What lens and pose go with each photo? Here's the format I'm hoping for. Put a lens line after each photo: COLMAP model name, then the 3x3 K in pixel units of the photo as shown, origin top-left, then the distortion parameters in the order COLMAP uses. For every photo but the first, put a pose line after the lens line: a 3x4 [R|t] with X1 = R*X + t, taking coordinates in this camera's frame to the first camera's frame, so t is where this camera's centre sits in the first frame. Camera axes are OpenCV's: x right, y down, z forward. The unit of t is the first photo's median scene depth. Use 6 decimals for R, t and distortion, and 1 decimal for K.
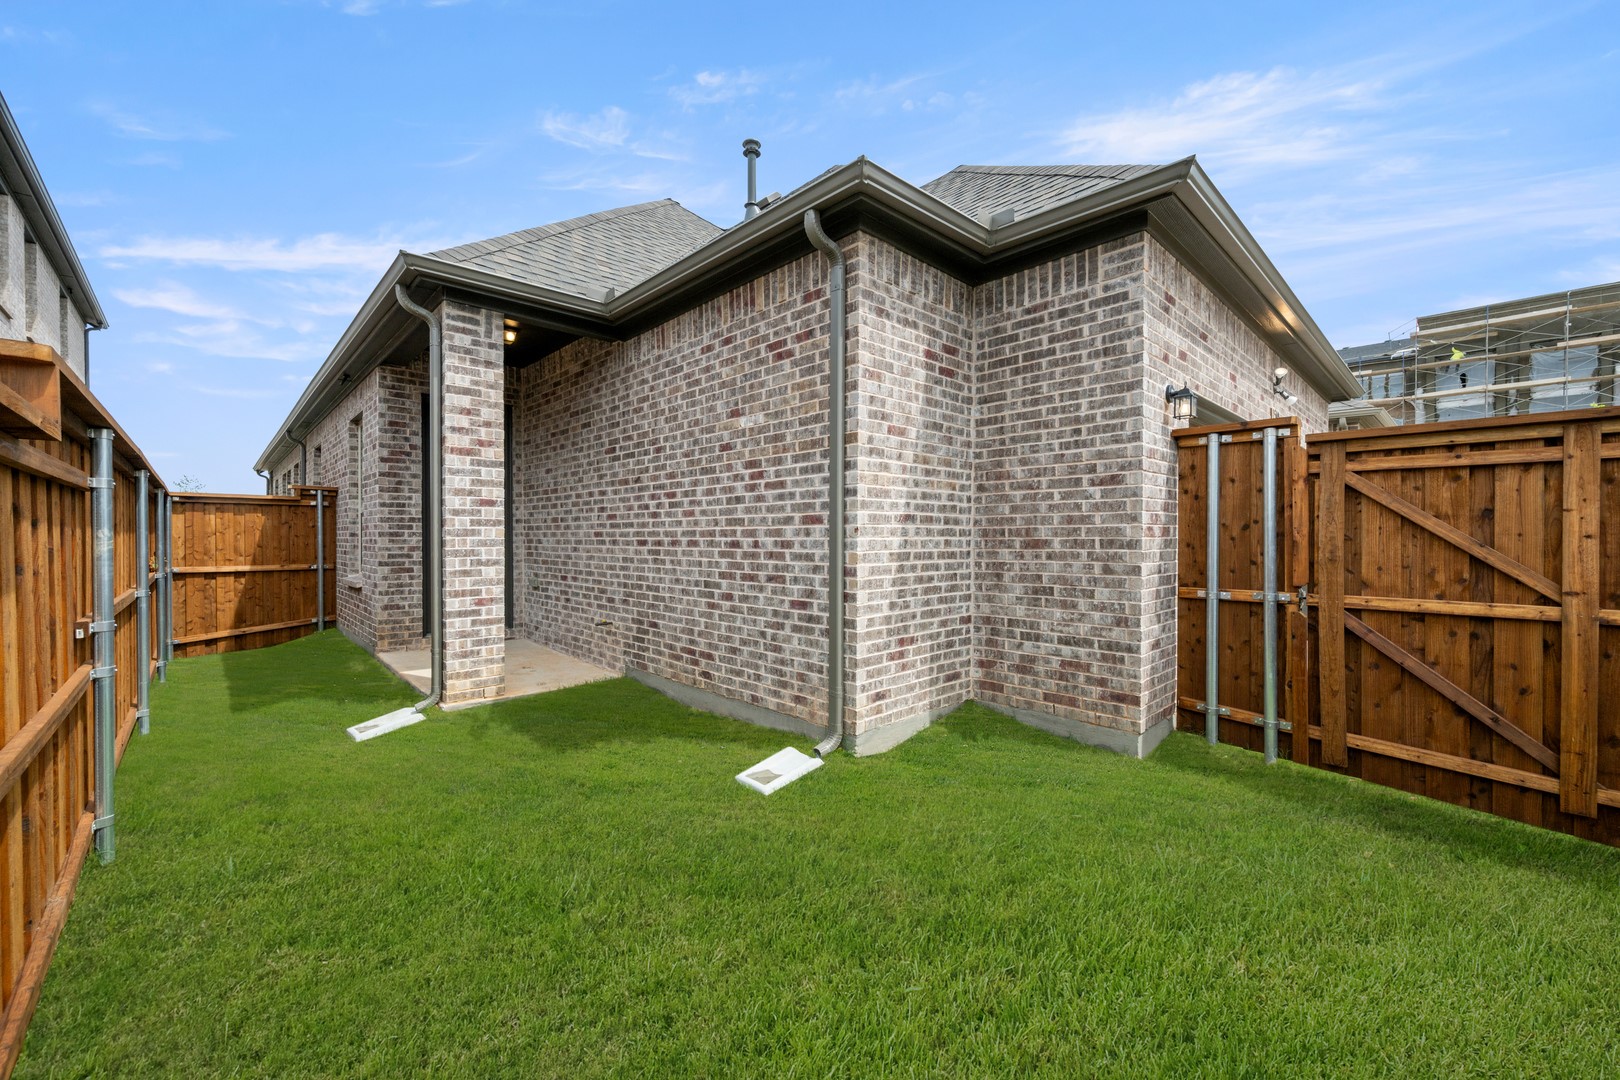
lens RADIAL K [[632.9, 0, 813.6], [0, 632.9, 537.0], [0, 0, 1]] dist [-0.001293, 0.000098]
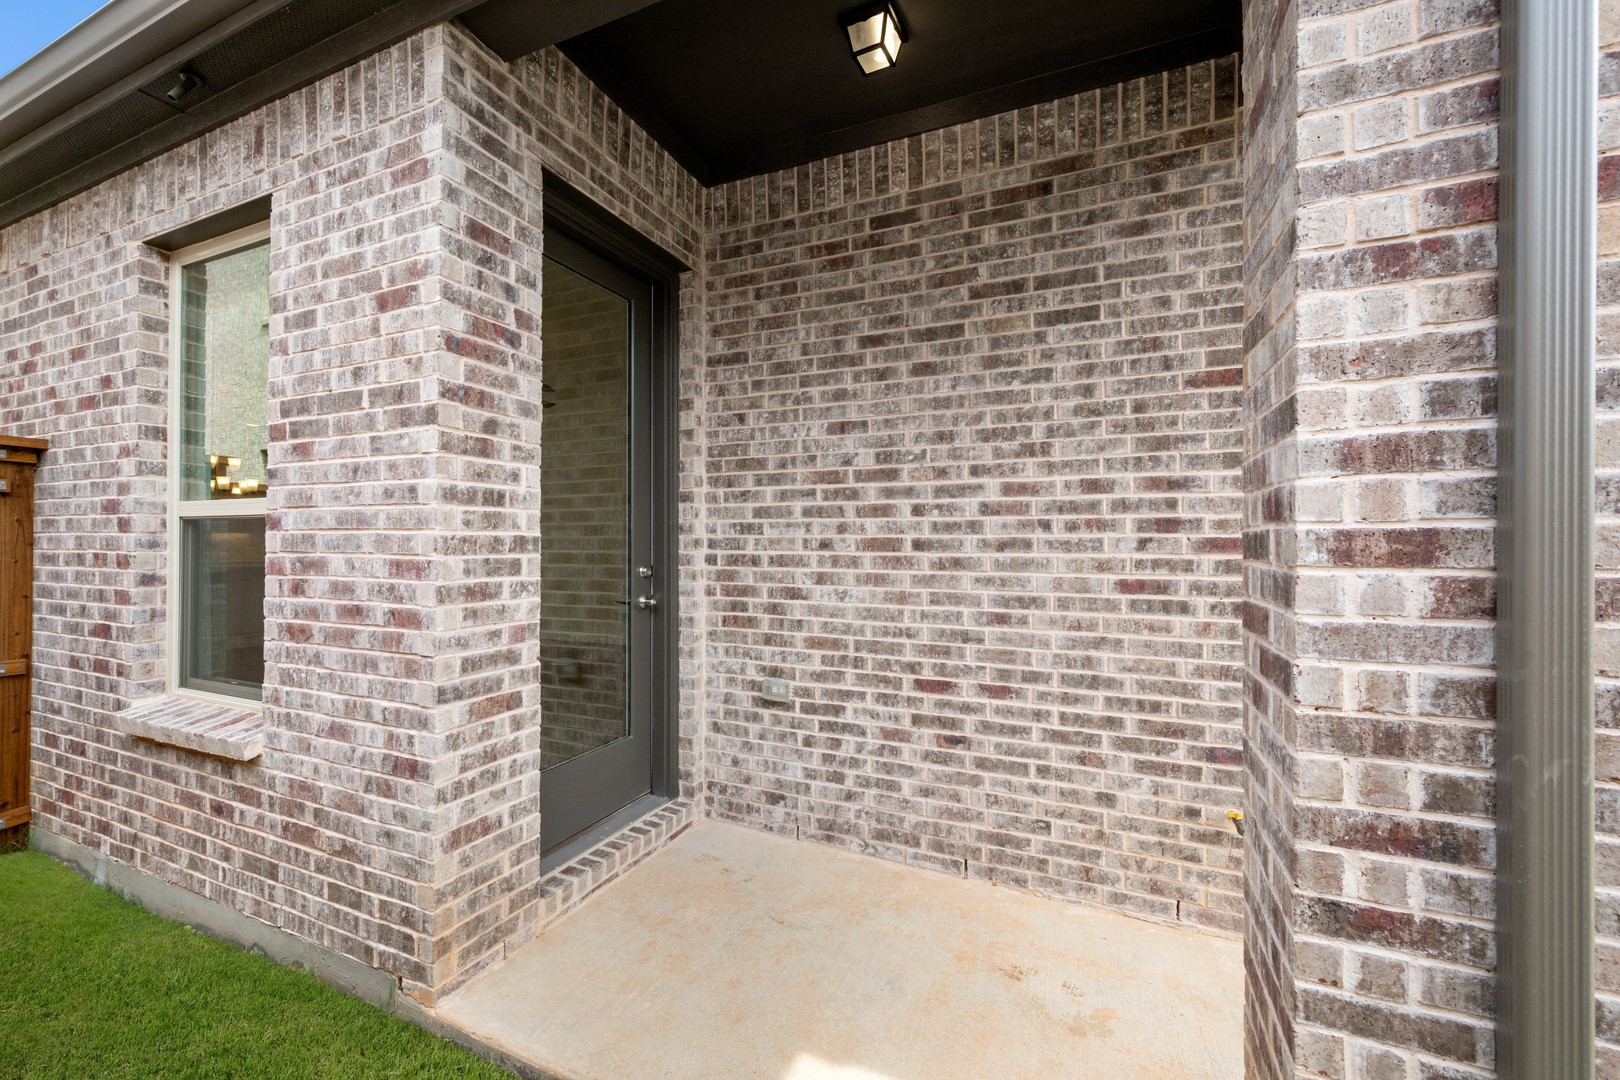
lens RADIAL K [[632.9, 0, 812.0], [0, 632.9, 539.6], [0, 0, 1]] dist [-0.001293, 0.000098]
pose [[0.921486, 0.005749, 0.388369, -0.630686], [-0.002588, 0.999959, -0.008662, -0.027376], [-0.388403, 0.006977, 0.921463, 0.651896]]
